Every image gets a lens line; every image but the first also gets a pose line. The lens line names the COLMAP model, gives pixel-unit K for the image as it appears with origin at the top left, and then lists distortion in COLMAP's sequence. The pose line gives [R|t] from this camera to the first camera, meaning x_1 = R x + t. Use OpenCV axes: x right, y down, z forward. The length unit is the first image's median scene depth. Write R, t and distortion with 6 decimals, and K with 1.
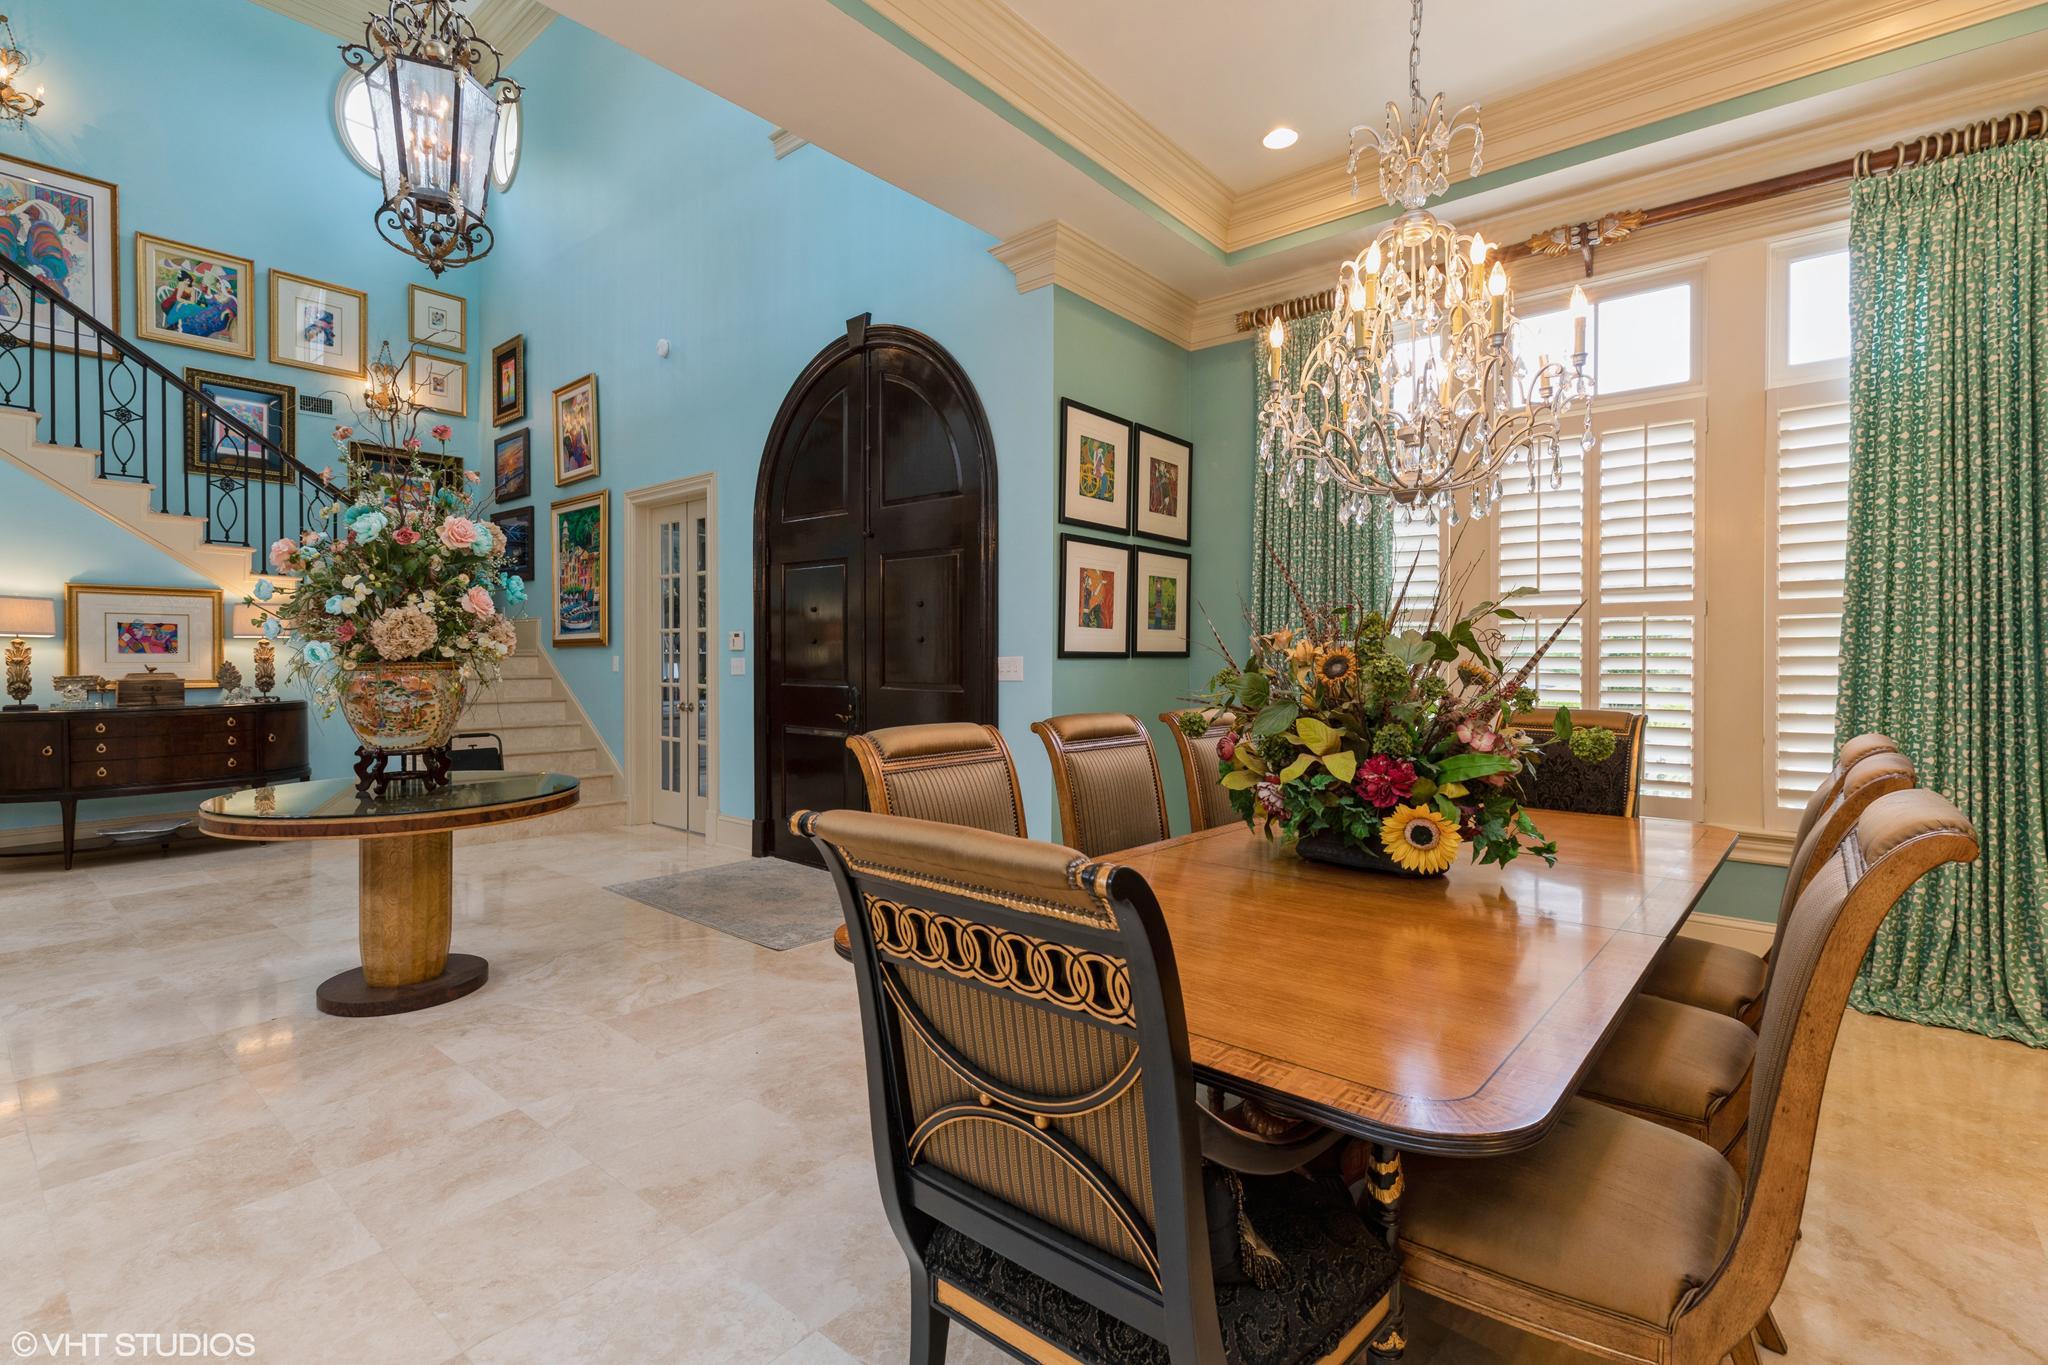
lens RADIAL K [[915.8, 0, 1017.4], [0, 915.8, 679.4], [0, 0, 1]] dist [0.002901, -0.001147]
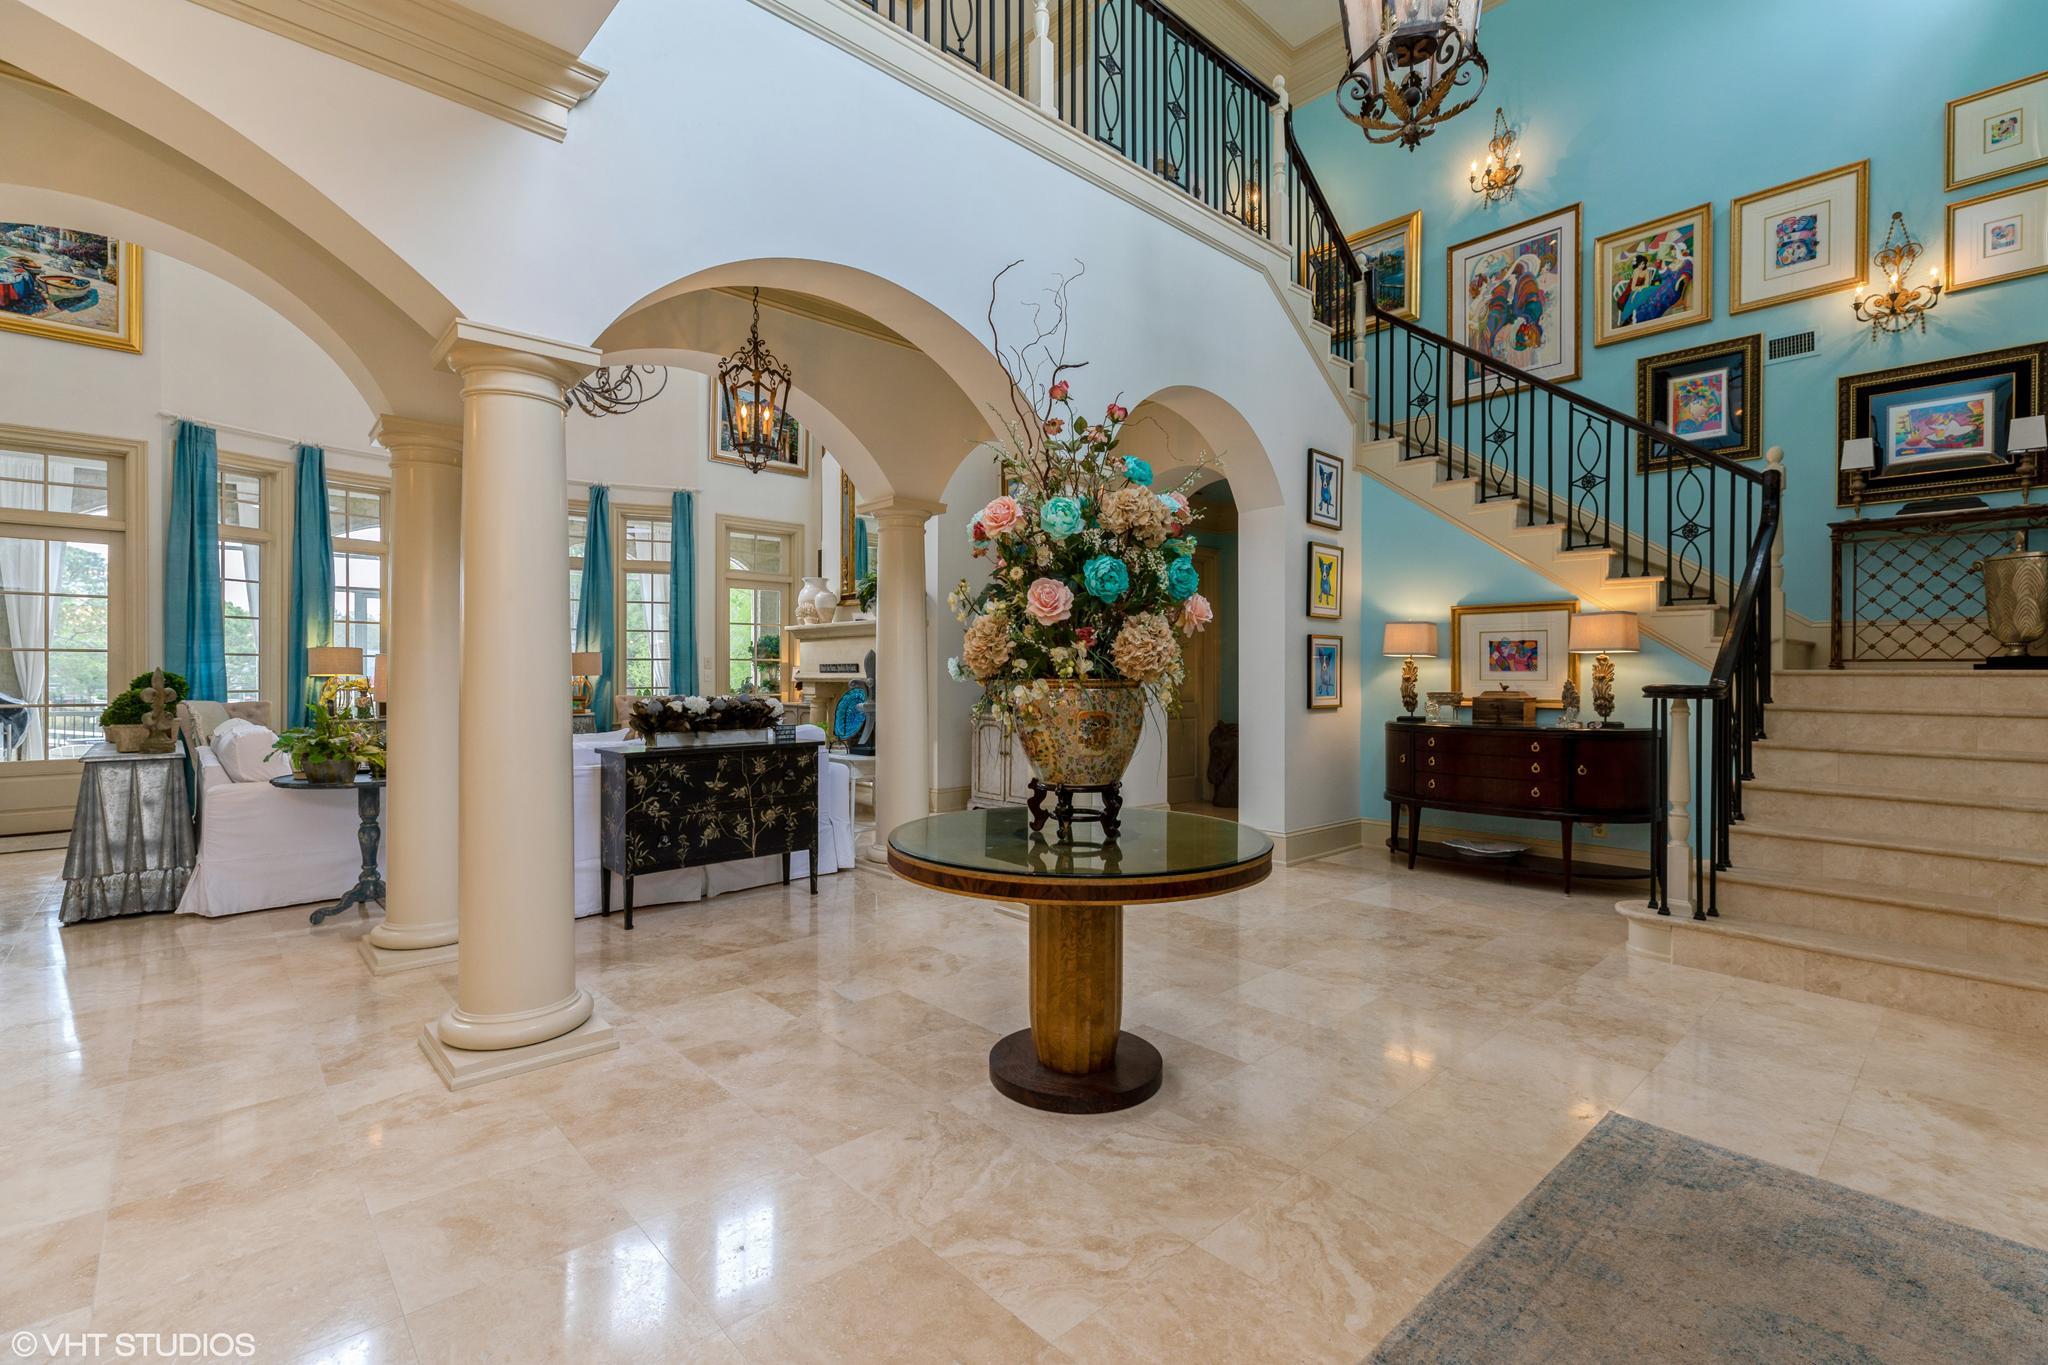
lens RADIAL K [[915.8, 0, 1068.0], [0, 915.8, 685.4], [0, 0, 1]] dist [0.002901, -0.001147]
pose [[-0.128295, 0.016880, -0.991592, 0.097093], [-0.024038, 0.999508, 0.020125, -0.021061], [0.991445, 0.026418, -0.127826, 0.638803]]
